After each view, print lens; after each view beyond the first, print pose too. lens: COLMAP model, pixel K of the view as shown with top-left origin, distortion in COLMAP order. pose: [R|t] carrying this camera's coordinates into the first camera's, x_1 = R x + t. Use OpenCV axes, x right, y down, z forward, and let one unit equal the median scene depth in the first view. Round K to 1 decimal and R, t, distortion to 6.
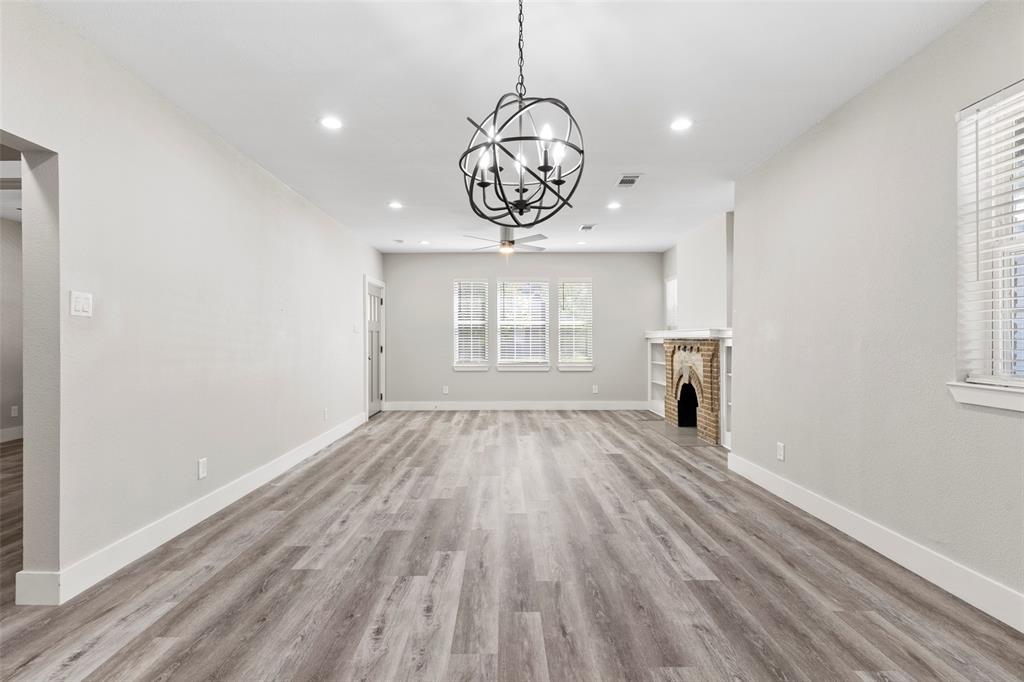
lens RADIAL K [[494.1, 0, 504.9], [0, 494.1, 338.7], [0, 0, 1]] dist [0.003802, 0.000444]
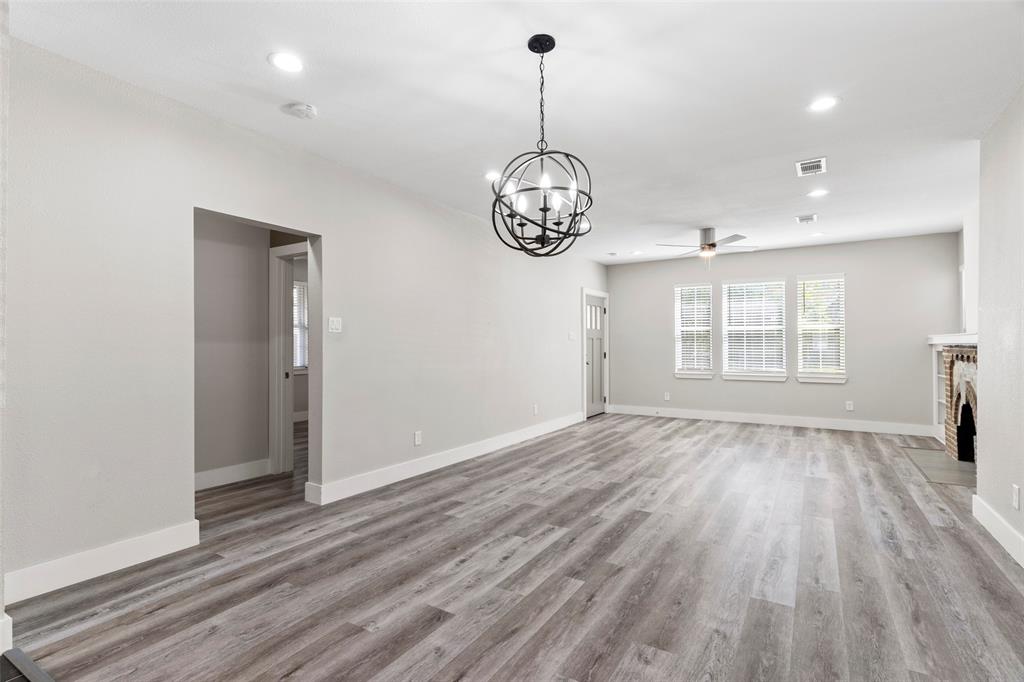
lens RADIAL K [[494.1, 0, 504.6], [0, 494.1, 342.2], [0, 0, 1]] dist [0.007286, 0.000341]
pose [[0.844758, -0.004033, -0.535134, 0.191733], [0.000944, 0.999981, -0.006045, -0.000728], [0.535148, 0.004601, 0.844746, -0.030260]]
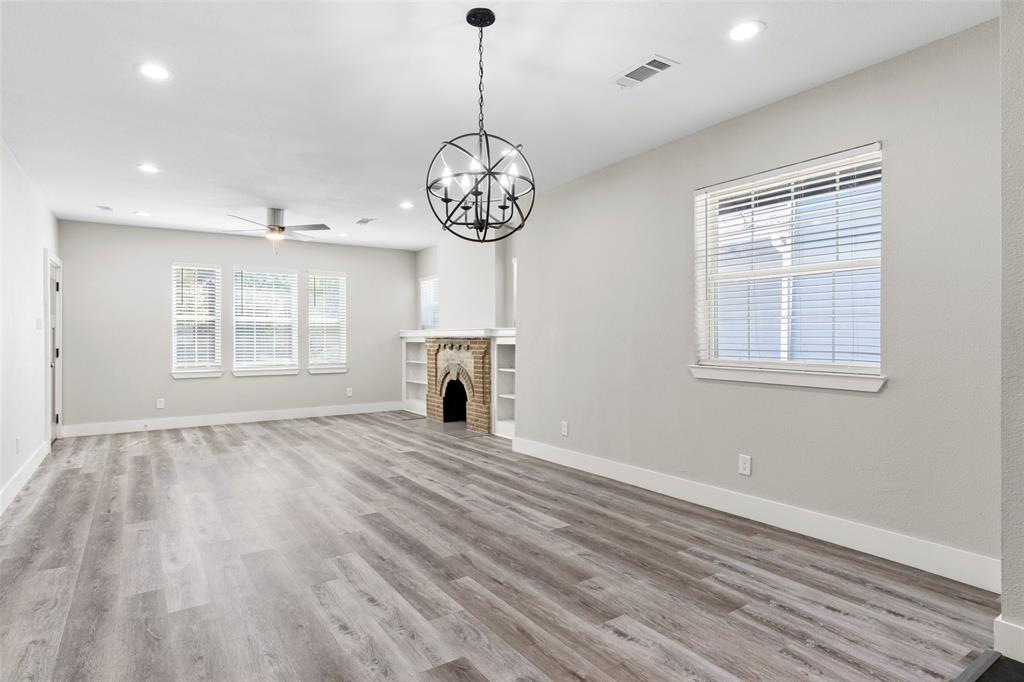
lens RADIAL K [[549.8, 0, 505.7], [0, 549.8, 337.6], [0, 0, 1]] dist [-0.001783, 0.000045]
pose [[0.833327, -0.001334, 0.552779, -0.200384], [0.001707, 0.999999, -0.000160, 0.000647], [-0.552778, 0.001077, 0.833328, -0.038412]]
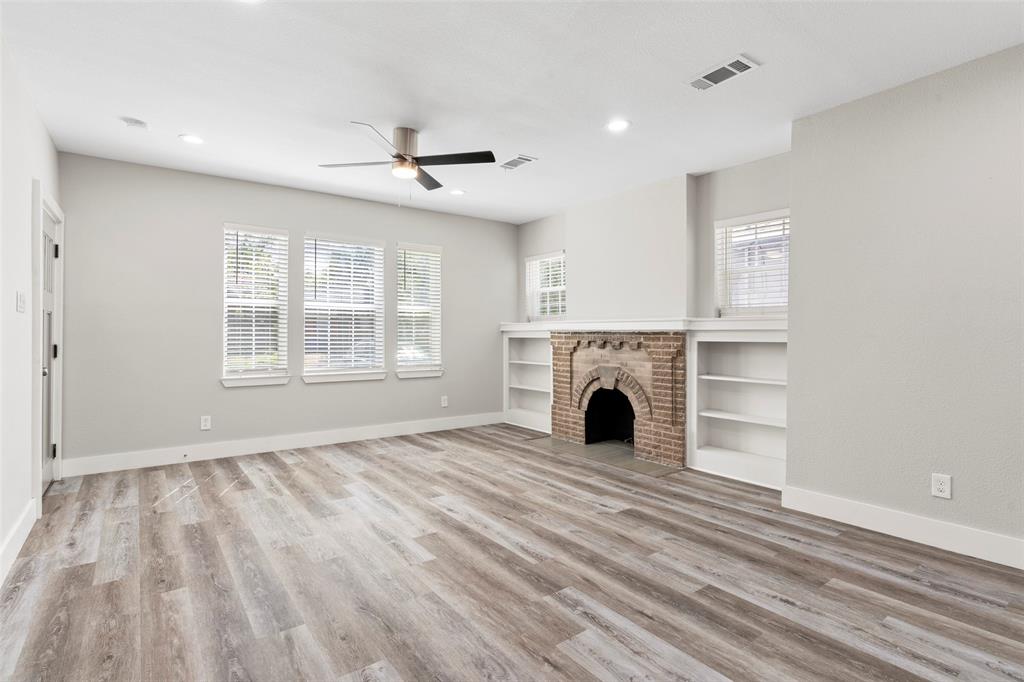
lens RADIAL K [[504.0, 0, 505.6], [0, 504.0, 331.7], [0, 0, 1]] dist [-0.003063, -0.000266]
pose [[0.809974, 0.005761, 0.586437, -0.247521], [-0.004296, 0.999983, -0.003890, 0.003788], [-0.586450, 0.000631, 0.809985, 0.480373]]
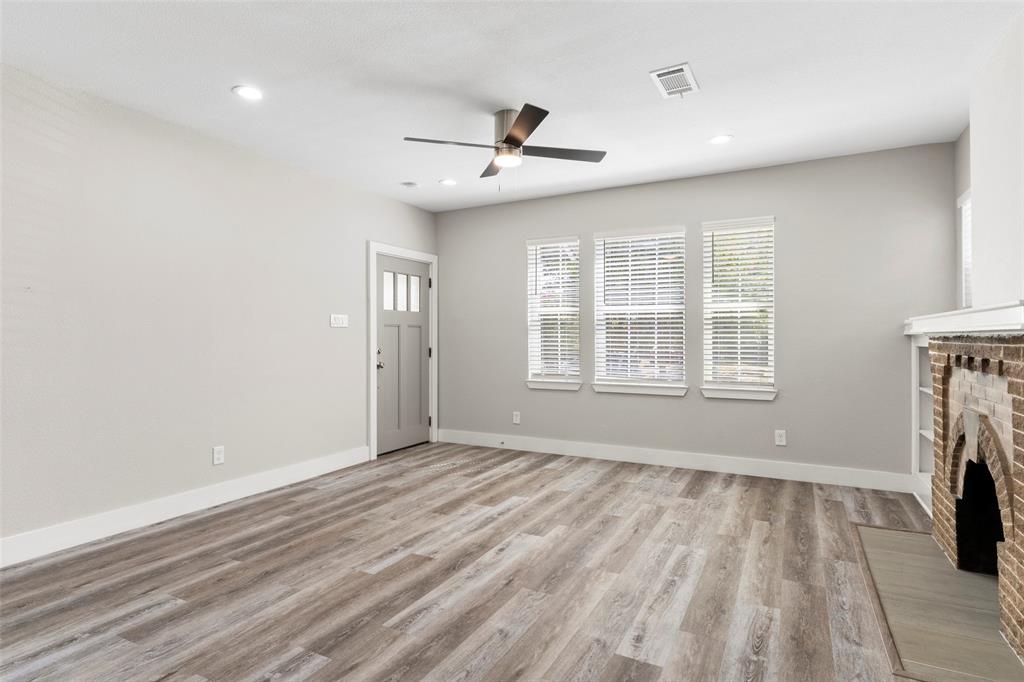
lens RADIAL K [[542.1, 0, 501.3], [0, 542.1, 339.9], [0, 0, 1]] dist [-0.000556, 0.000238]
pose [[0.876929, 0.002341, -0.480613, 0.273569], [-0.000803, 0.999994, 0.003406, 0.002065], [0.480619, -0.002602, 0.876926, 0.525688]]
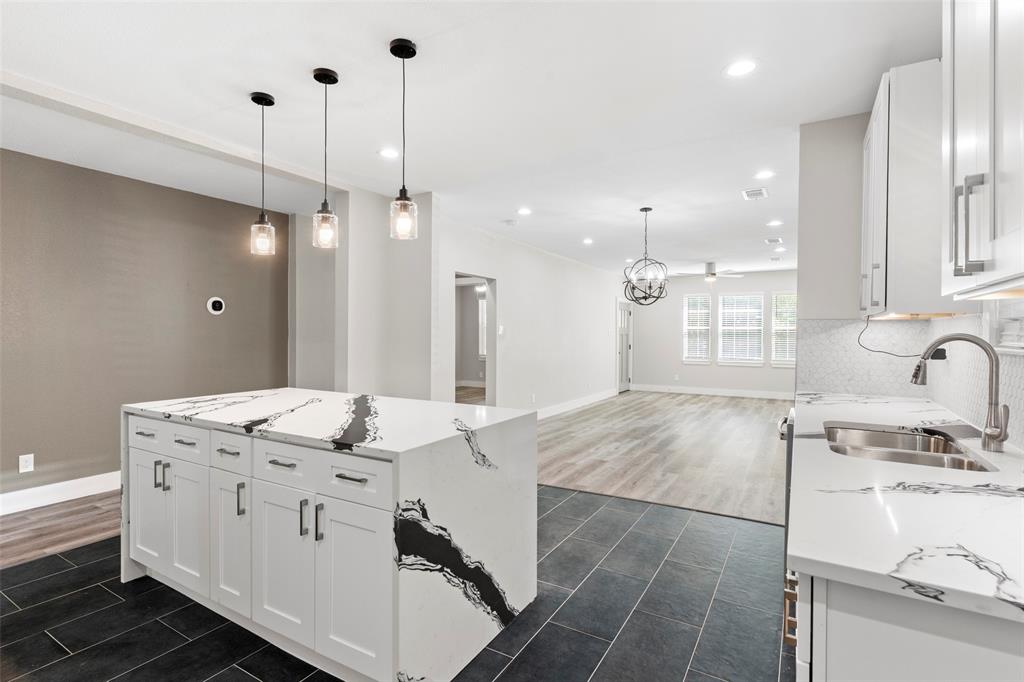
lens RADIAL K [[494.1, 0, 504.6], [0, 494.1, 342.2], [0, 0, 1]] dist [0.007286, 0.000341]
pose [[0.854294, 0.012072, -0.519651, 0.249621], [-0.004412, 0.999863, 0.015975, -0.018441], [0.519772, -0.011355, 0.854229, -0.554862]]
